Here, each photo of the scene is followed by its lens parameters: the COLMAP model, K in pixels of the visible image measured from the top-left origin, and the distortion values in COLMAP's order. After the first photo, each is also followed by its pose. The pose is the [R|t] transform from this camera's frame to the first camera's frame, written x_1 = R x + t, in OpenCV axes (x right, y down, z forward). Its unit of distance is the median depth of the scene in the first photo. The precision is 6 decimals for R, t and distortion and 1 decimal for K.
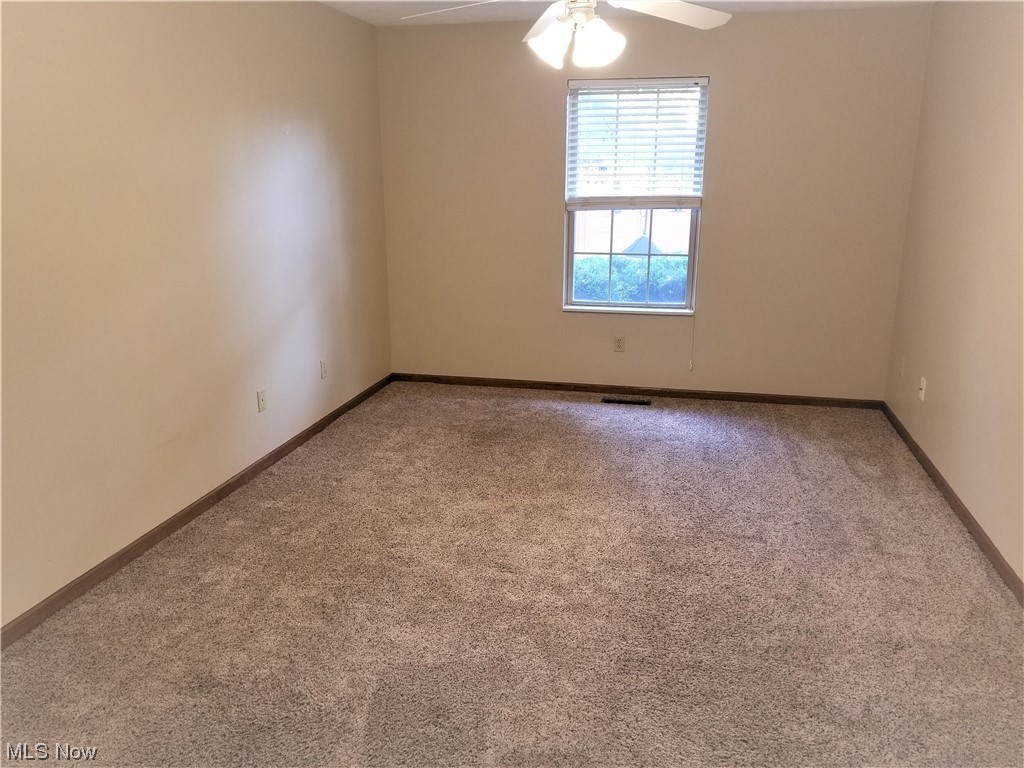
lens RADIAL K [[790.9, 0, 512.0], [0, 790.9, 384.0], [0, 0, 1]] dist [0.089147, -0.168306]
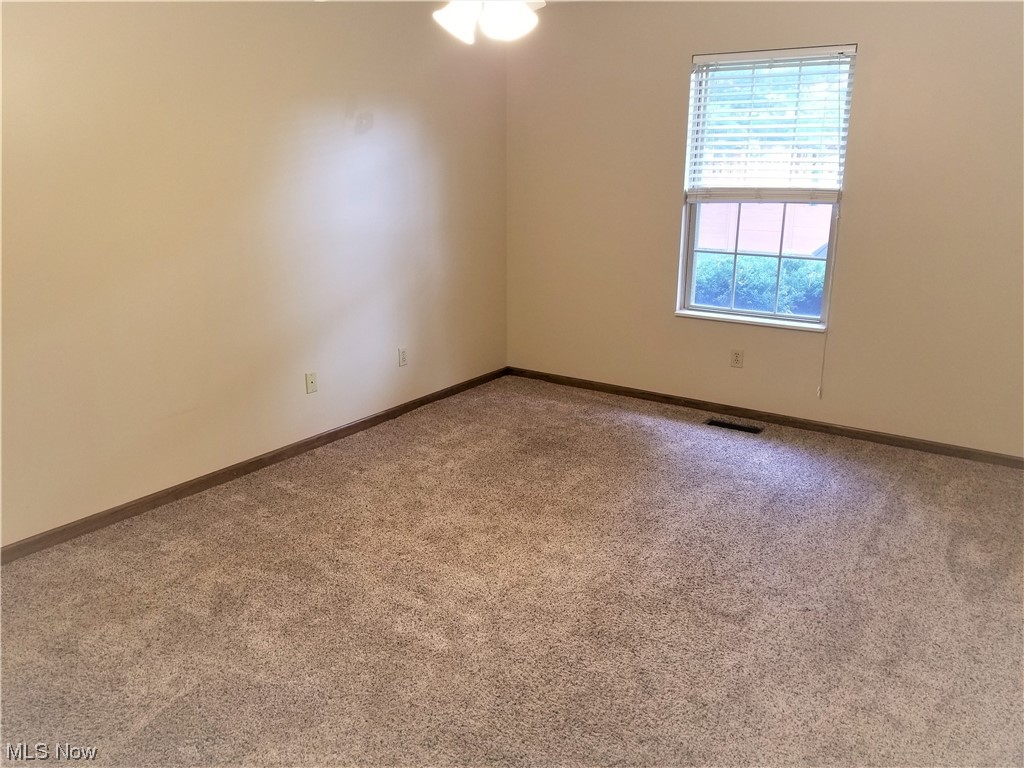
lens RADIAL K [[790.9, 0, 512.0], [0, 790.9, 384.0], [0, 0, 1]] dist [0.089147, -0.168306]
pose [[0.926196, 0.104818, -0.362181, 0.245312], [-0.097875, 0.994491, 0.037518, -0.034183], [0.364118, 0.000699, 0.931352, 0.110165]]
